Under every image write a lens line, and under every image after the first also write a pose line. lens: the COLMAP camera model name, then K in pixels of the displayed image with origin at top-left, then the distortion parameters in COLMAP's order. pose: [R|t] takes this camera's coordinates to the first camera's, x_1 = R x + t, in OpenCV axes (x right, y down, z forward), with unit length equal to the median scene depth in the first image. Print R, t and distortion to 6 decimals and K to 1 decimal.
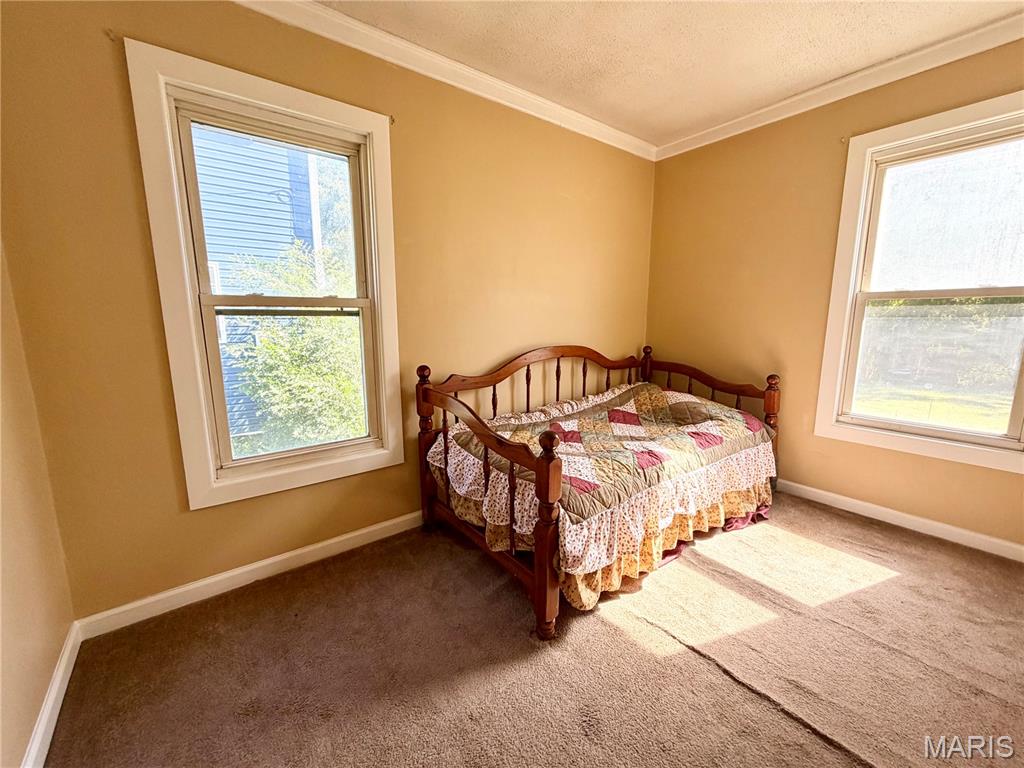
lens RADIAL K [[408.3, 0, 512.5], [0, 408.3, 385.4], [0, 0, 1]] dist [0.000200, 0.000527]
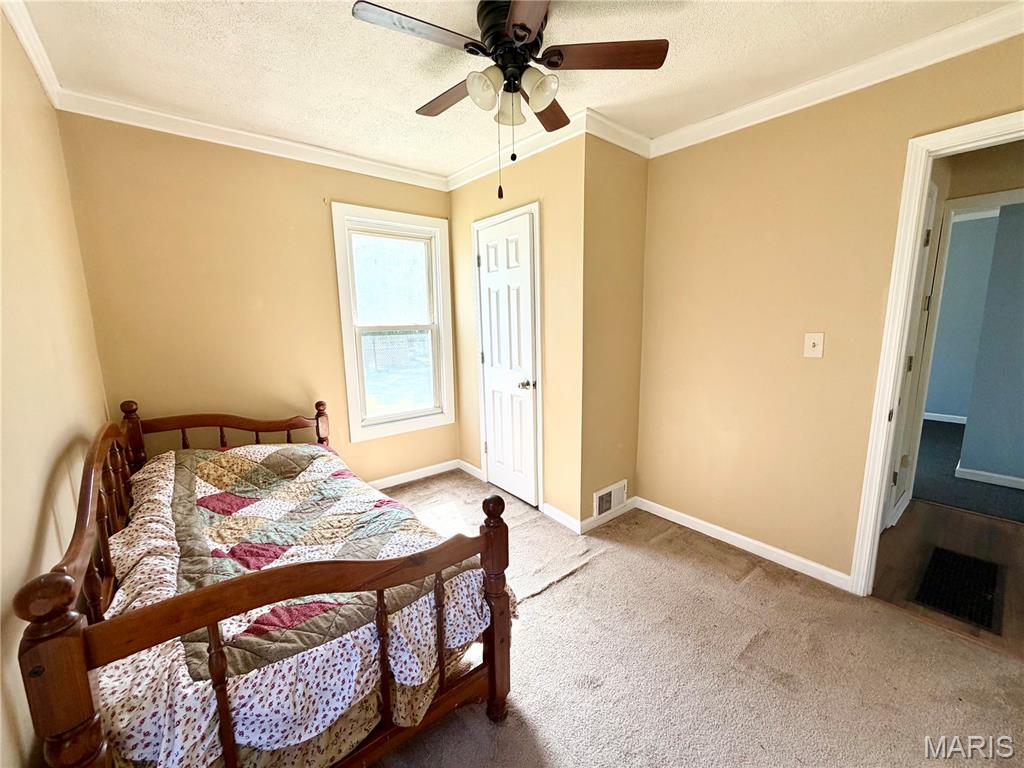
lens RADIAL K [[408.3, 0, 512.5], [0, 408.3, 385.4], [0, 0, 1]] dist [0.000200, 0.000527]
pose [[-0.031113, -0.156040, 0.987261, -0.472783], [0.181408, 0.970452, 0.159101, -0.161684], [-0.982916, 0.184047, -0.001886, 0.555082]]
